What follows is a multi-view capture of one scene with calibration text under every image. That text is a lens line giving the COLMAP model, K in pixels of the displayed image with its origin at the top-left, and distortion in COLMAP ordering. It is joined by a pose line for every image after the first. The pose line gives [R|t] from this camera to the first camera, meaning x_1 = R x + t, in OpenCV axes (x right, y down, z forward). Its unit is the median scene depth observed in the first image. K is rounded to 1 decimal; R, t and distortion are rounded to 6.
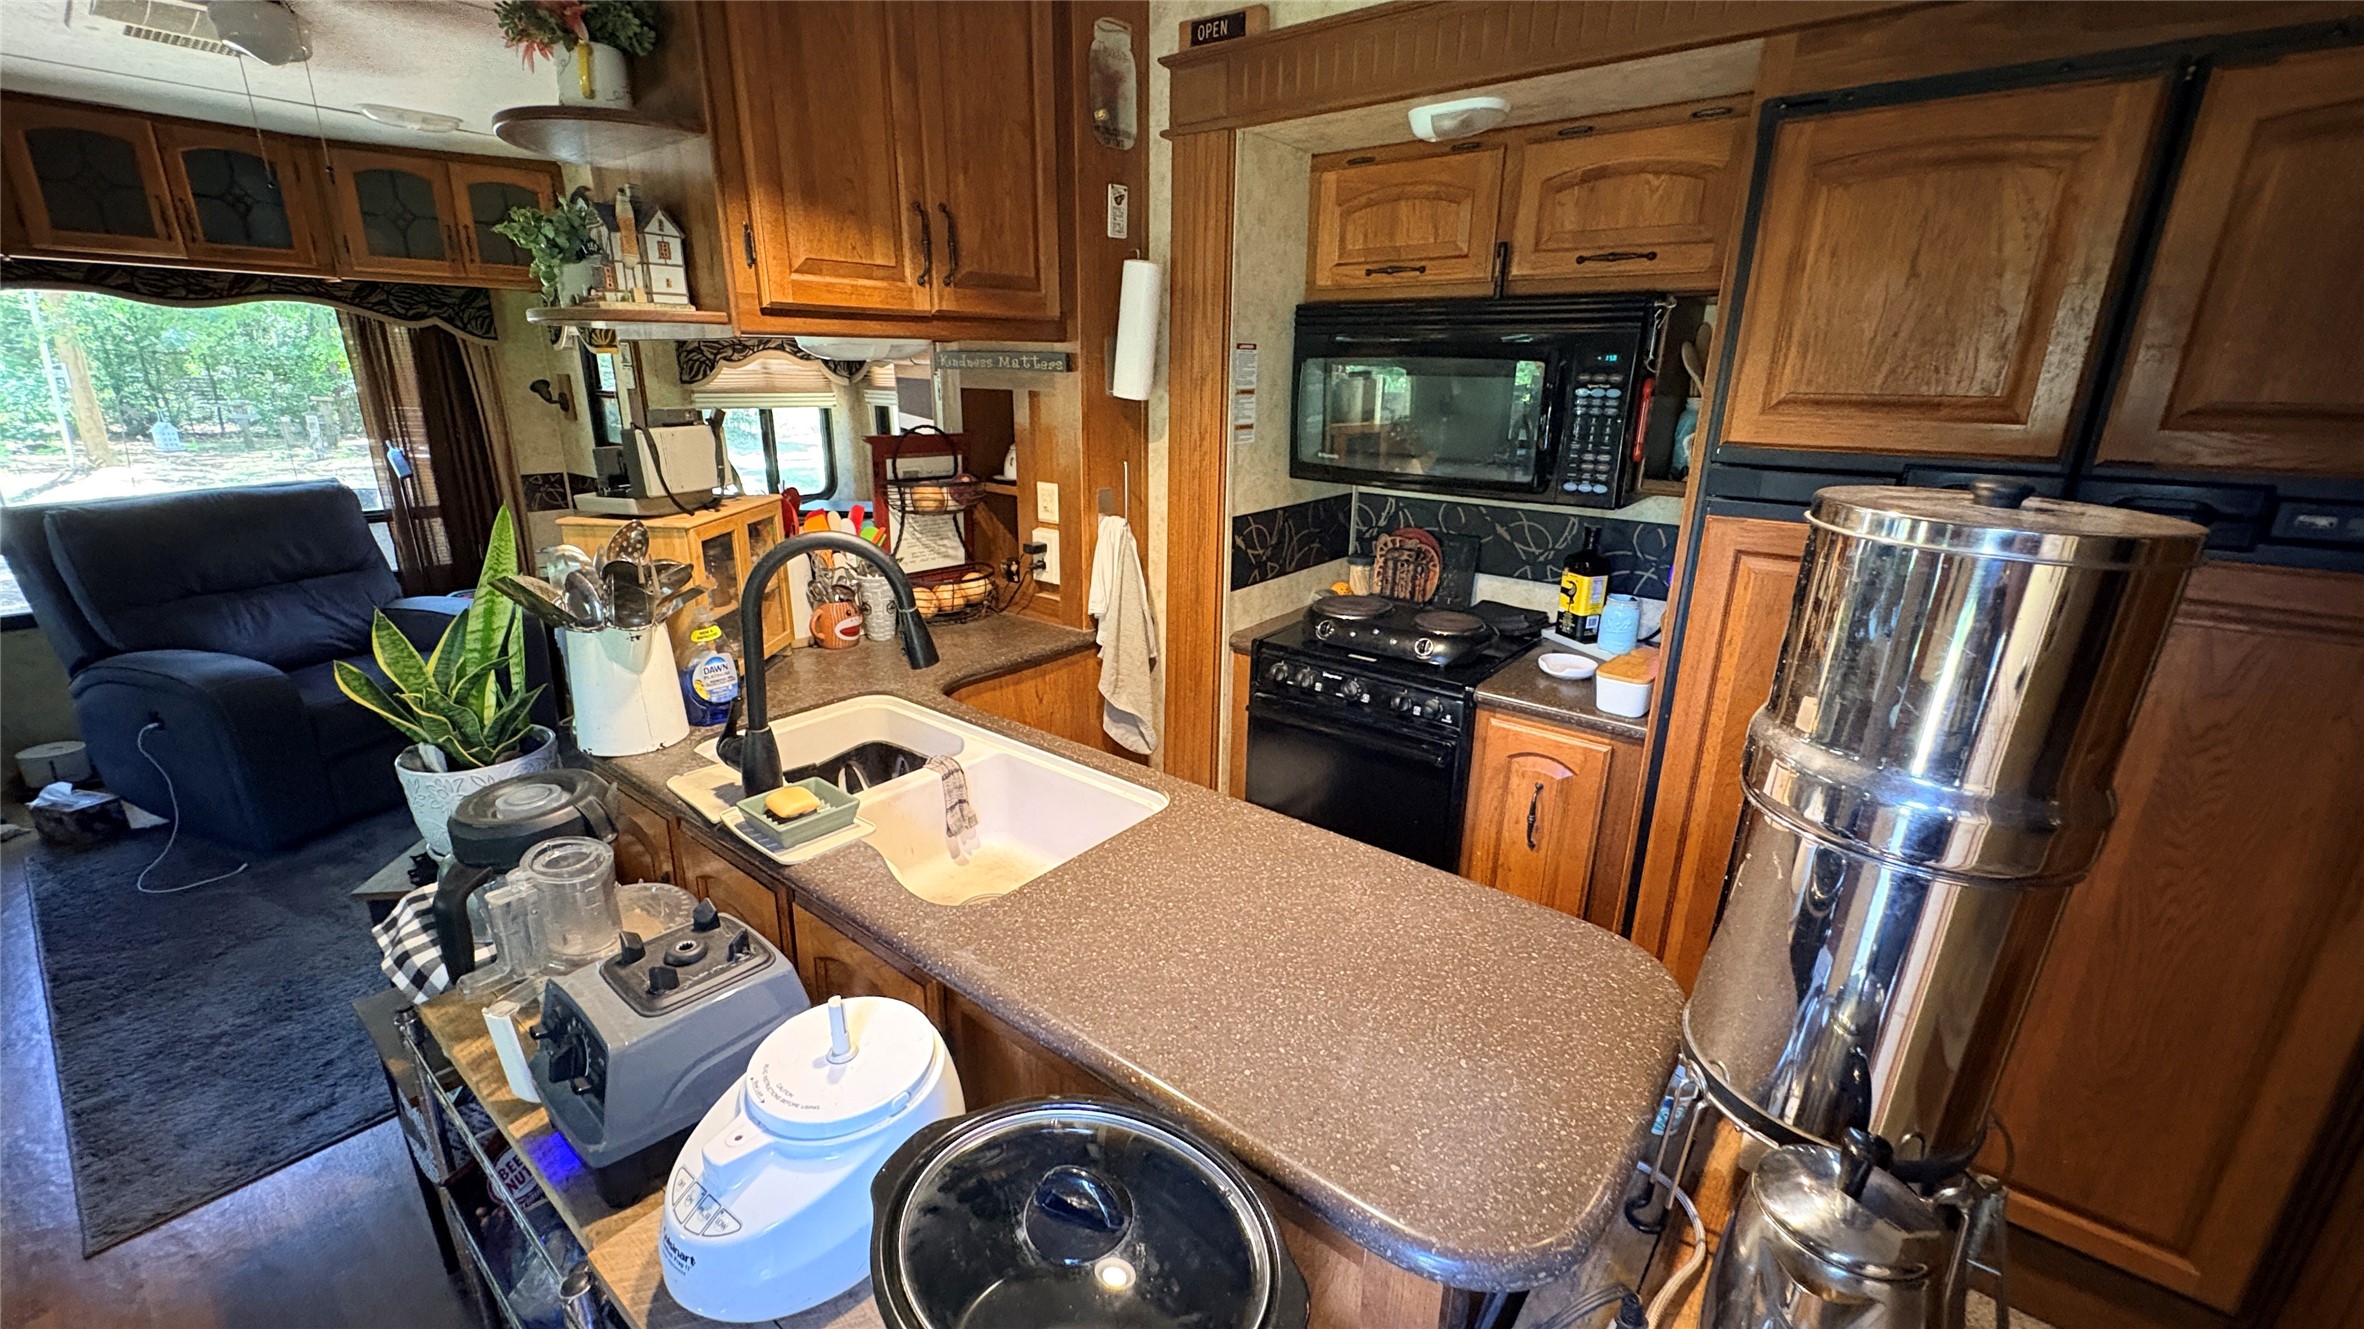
lens RADIAL K [[942.1, 0, 1176.5], [0, 942.1, 665.3], [0, 0, 1]] dist [0.001150, -0.000055]
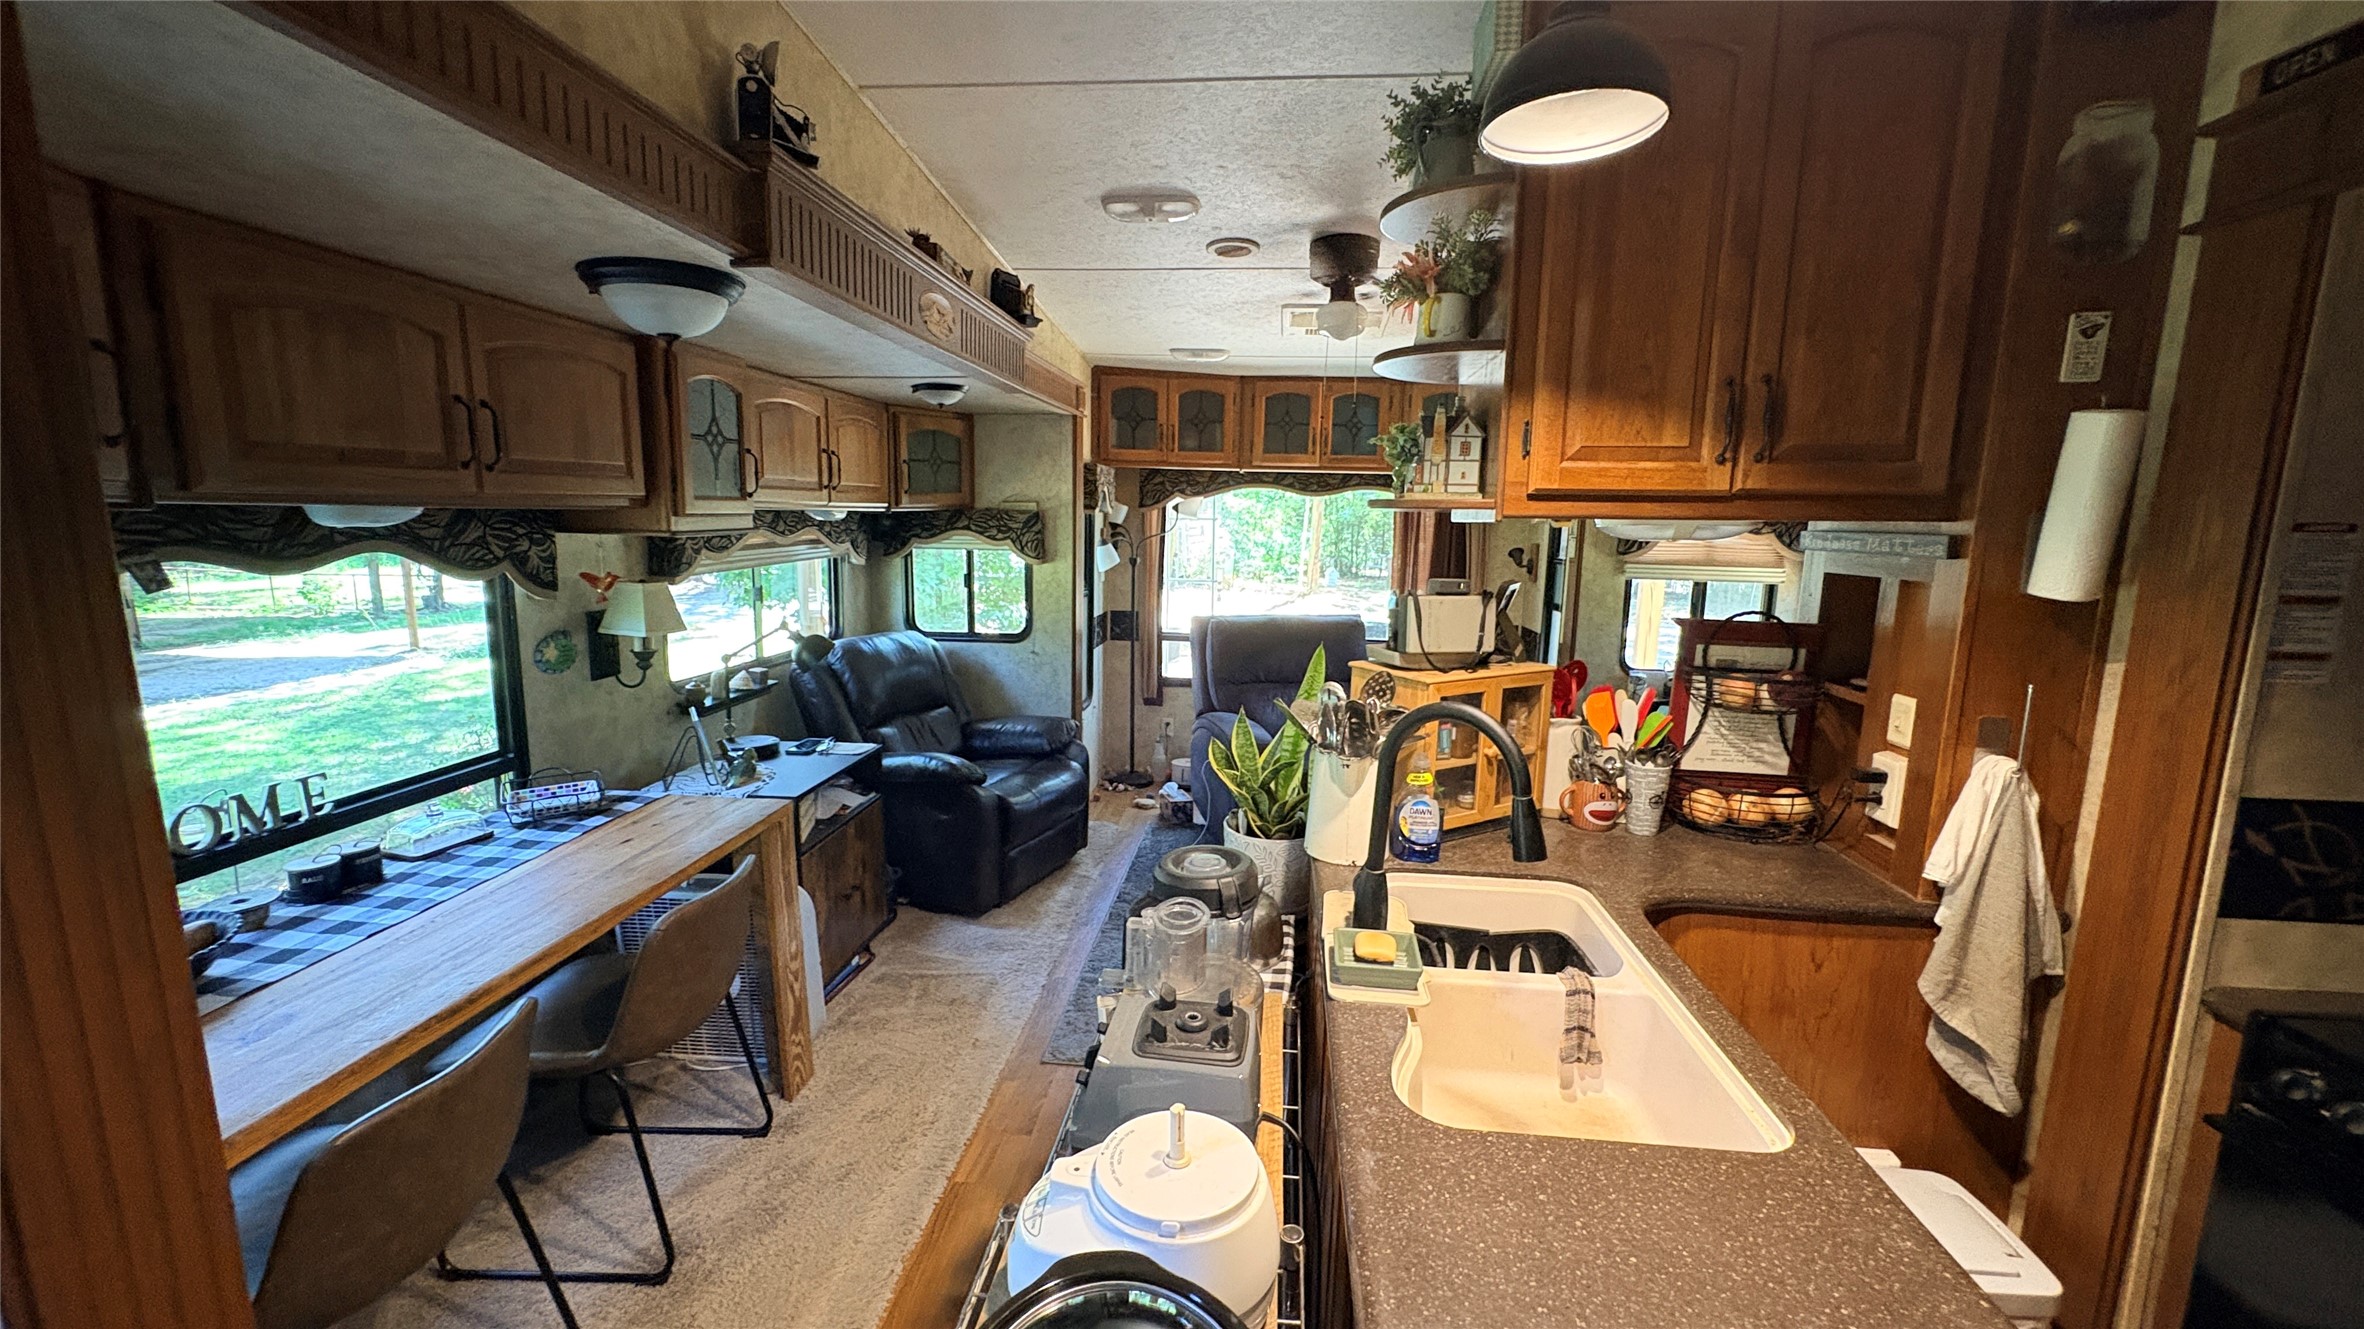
lens RADIAL K [[942.1, 0, 1180.1], [0, 942.1, 664.8], [0, 0, 1]] dist [0.001150, -0.000055]
pose [[0.541498, 0.126366, -0.831151, 0.185713], [-0.264342, 0.964088, -0.025642, -0.044297], [0.798062, 0.233593, 0.555456, 0.099249]]
